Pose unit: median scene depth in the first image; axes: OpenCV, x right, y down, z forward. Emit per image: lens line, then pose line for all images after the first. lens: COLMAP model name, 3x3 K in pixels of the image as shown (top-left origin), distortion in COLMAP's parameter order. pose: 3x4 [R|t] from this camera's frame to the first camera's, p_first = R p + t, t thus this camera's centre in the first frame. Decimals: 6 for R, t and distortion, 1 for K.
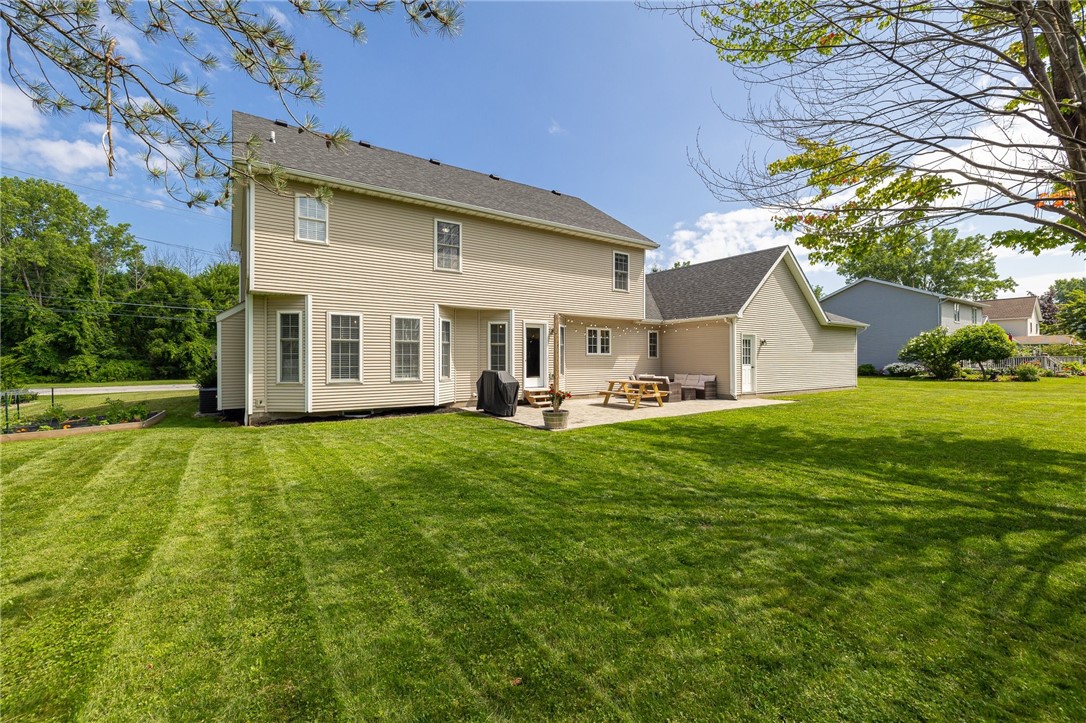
lens RADIAL K [[461.3, 0, 540.0], [0, 461.3, 351.7], [0, 0, 1]] dist [-0.001208, -0.000101]
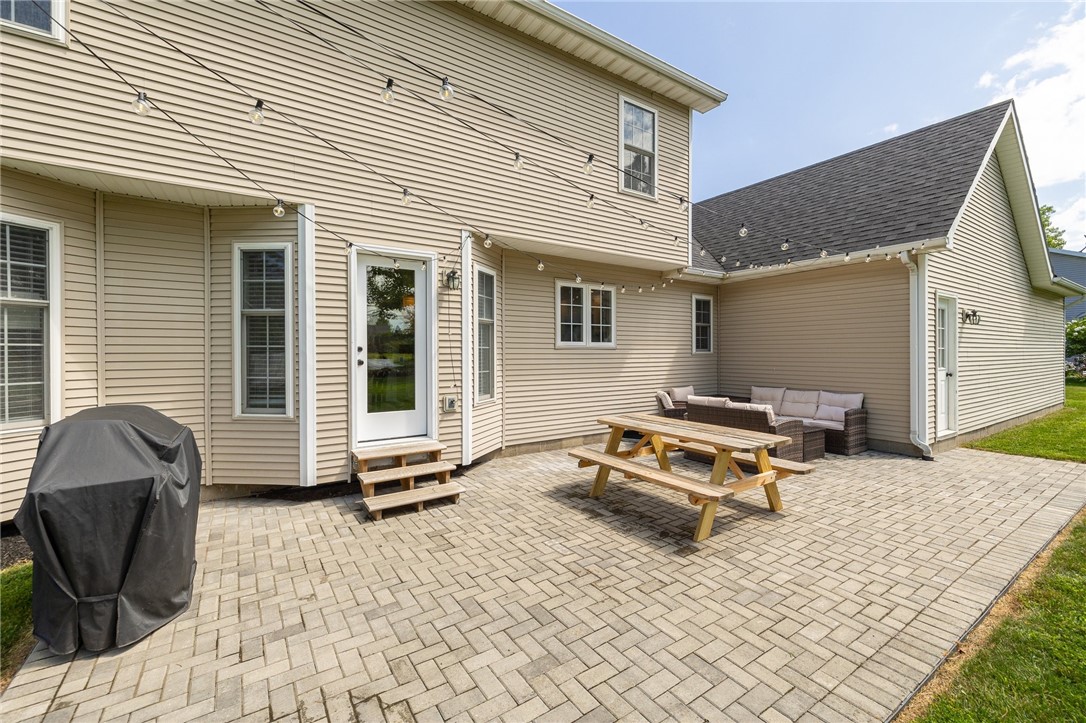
lens RADIAL K [[461.3, 0, 540.0], [0, 461.3, 351.7], [0, 0, 1]] dist [-0.001208, -0.000101]
pose [[0.999962, -0.002530, -0.008291, 0.088571], [0.002656, 0.999880, 0.015253, 0.005476], [0.008252, -0.015275, 0.999849, 0.575962]]
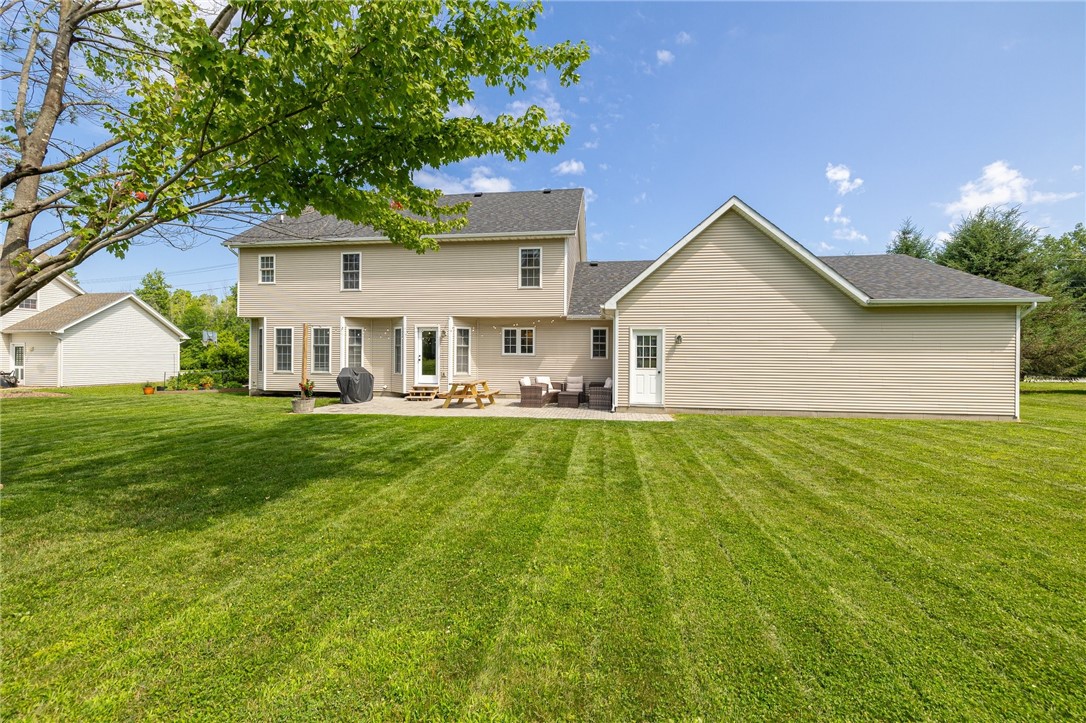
lens RADIAL K [[461.3, 0, 540.0], [0, 461.3, 351.7], [0, 0, 1]] dist [-0.001208, -0.000101]
pose [[0.729816, 0.000461, -0.683644, 0.845506], [0.003163, 0.999987, 0.004051, -0.003850], [0.683637, -0.005119, 0.729805, 0.317857]]
